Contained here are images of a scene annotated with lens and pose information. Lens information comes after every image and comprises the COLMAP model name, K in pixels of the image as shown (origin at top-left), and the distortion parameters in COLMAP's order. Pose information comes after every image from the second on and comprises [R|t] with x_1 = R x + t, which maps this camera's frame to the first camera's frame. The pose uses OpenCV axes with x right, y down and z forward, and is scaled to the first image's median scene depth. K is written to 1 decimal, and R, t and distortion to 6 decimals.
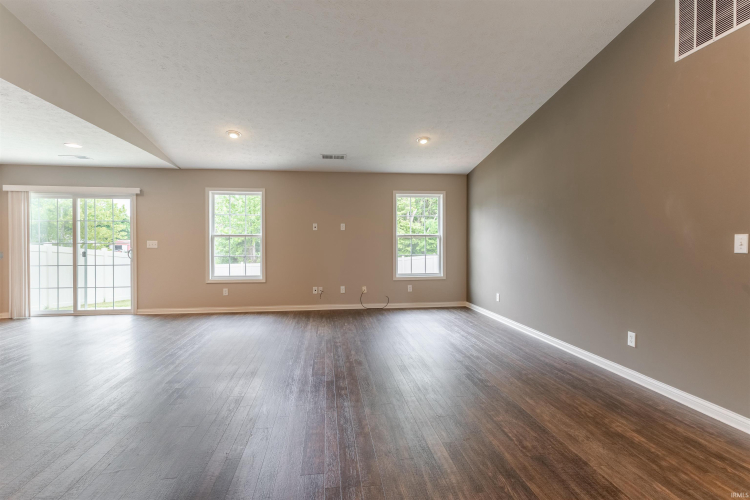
lens RADIAL K [[365.5, 0, 368.6], [0, 365.5, 244.8], [0, 0, 1]] dist [0.004093, 0.001047]
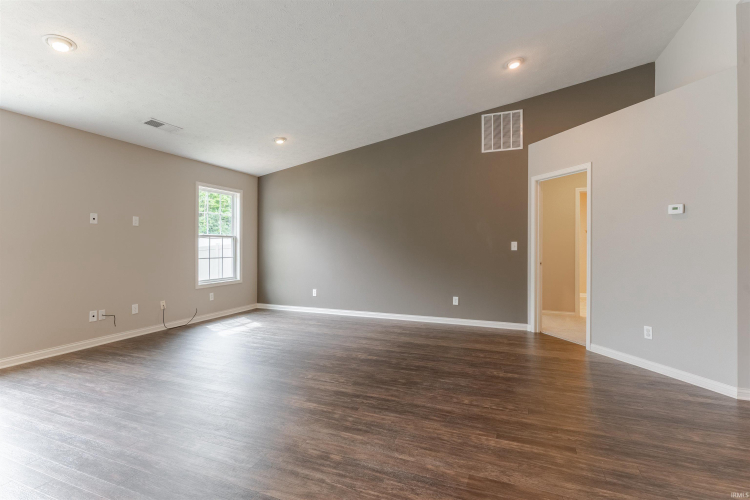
lens RADIAL K [[365.5, 0, 374.4], [0, 365.5, 240.6], [0, 0, 1]] dist [0.004093, 0.001047]
pose [[0.492951, 0.017428, 0.869883, -0.467532], [-0.005343, 0.999841, -0.017004, -0.000364], [-0.870041, 0.003734, 0.492965, 0.217313]]
